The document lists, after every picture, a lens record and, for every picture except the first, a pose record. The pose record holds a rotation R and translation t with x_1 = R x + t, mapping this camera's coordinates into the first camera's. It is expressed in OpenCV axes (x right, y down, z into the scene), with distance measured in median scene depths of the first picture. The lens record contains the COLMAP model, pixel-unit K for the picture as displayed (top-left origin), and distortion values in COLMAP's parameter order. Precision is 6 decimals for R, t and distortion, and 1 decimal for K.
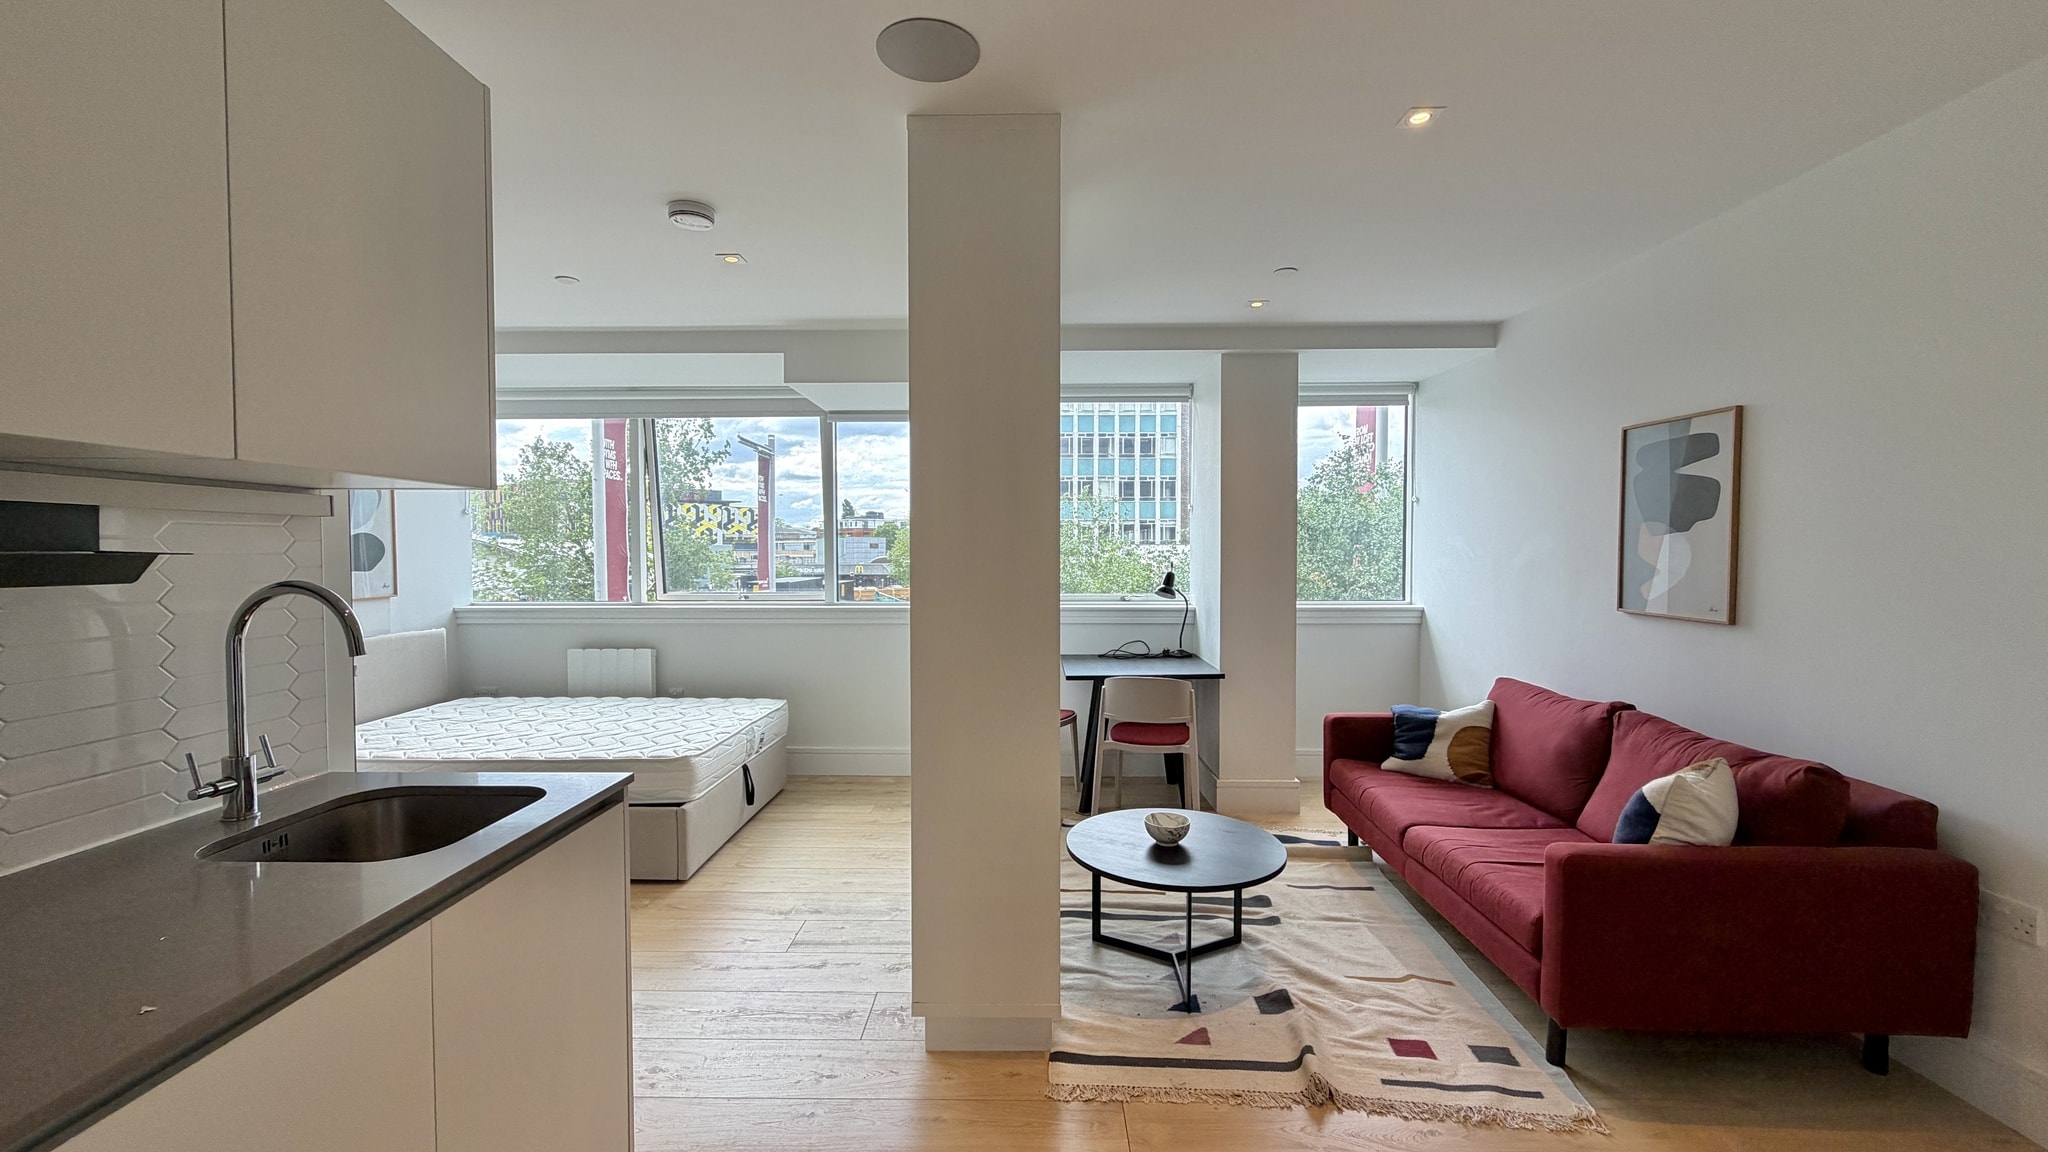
lens RADIAL K [[812.0, 0, 1017.6], [0, 812.0, 572.9], [0, 0, 1]] dist [-0.000159, -0.000455]
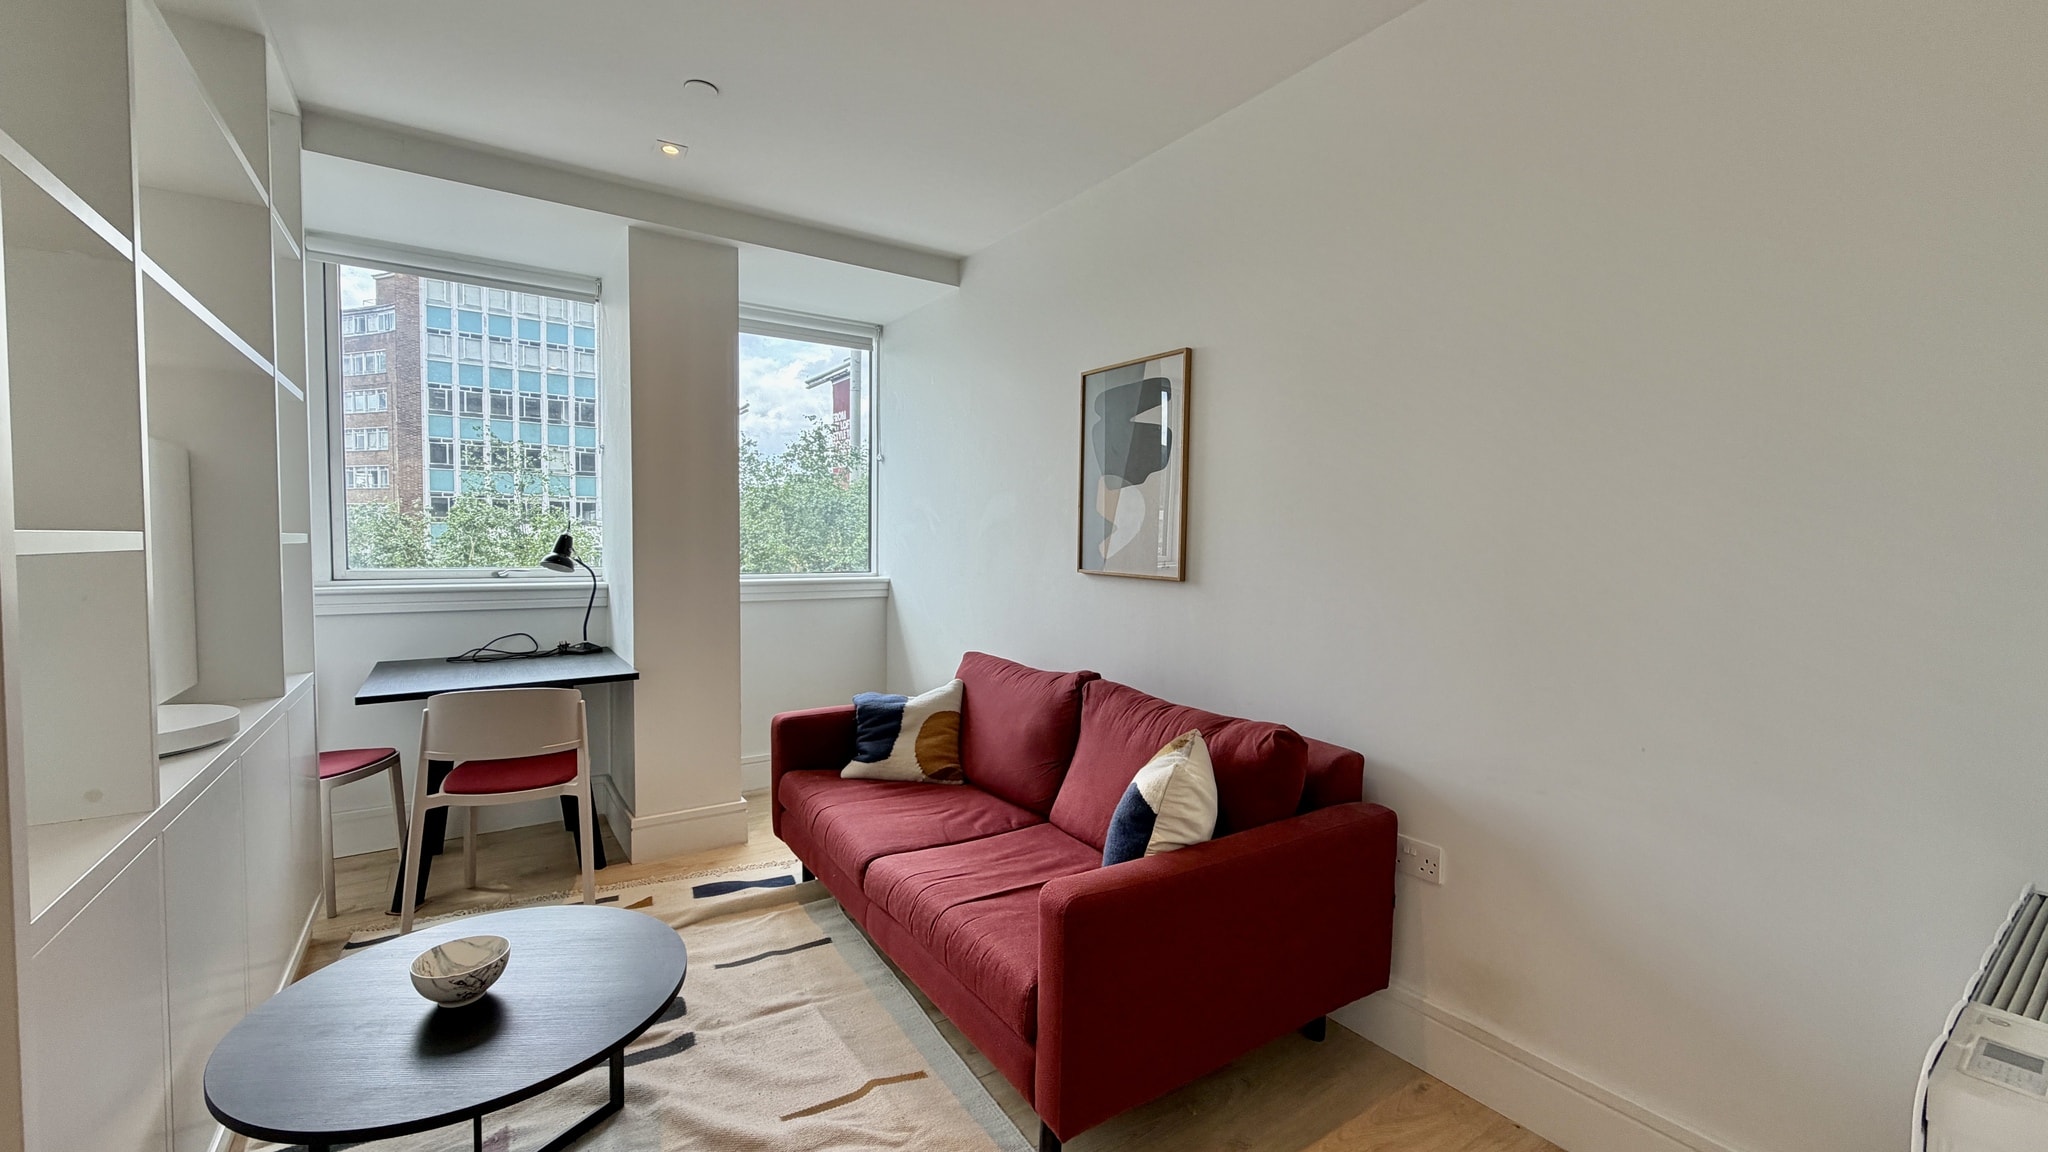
lens RADIAL K [[812.0, 0, 1017.4], [0, 812.0, 578.7], [0, 0, 1]] dist [-0.000159, -0.000455]
pose [[0.816356, -0.017805, 0.577274, 0.155089], [0.003537, 0.999660, 0.025831, 0.031725], [-0.577538, -0.019045, 0.816142, 0.297084]]
